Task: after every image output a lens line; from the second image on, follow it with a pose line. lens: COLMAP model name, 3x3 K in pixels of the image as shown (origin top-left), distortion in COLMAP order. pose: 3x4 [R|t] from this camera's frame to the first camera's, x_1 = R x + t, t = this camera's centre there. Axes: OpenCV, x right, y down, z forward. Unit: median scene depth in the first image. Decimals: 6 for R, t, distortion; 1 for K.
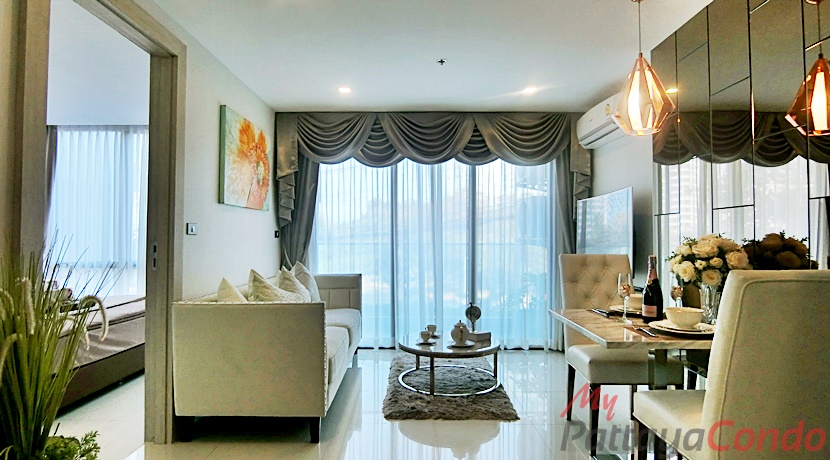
lens RADIAL K [[461.1, 0, 415.0], [0, 461.1, 230.0], [0, 0, 1]] dist [-0.002093, -0.000554]
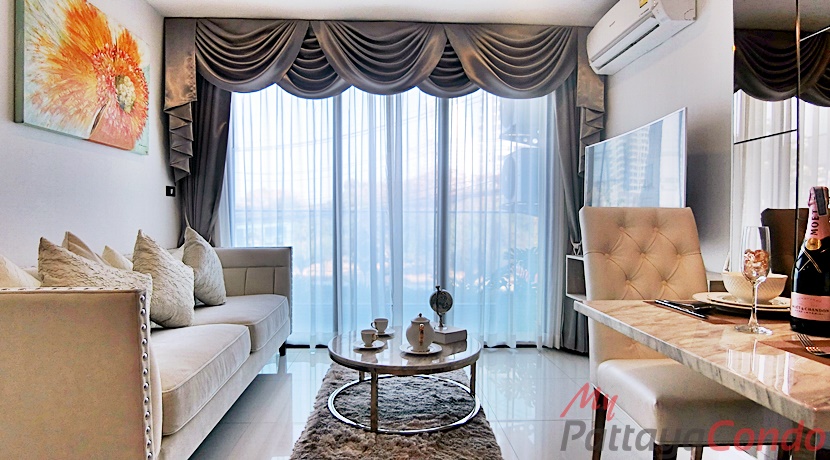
lens RADIAL K [[457.3, 0, 415.0], [0, 457.3, 230.0], [0, 0, 1]] dist [-0.026408, -0.000238]
pose [[0.998712, 0.002199, 0.050697, 0.047485], [-0.004190, 0.999223, 0.039194, 0.042957], [-0.050572, -0.039355, 0.997945, 0.297165]]
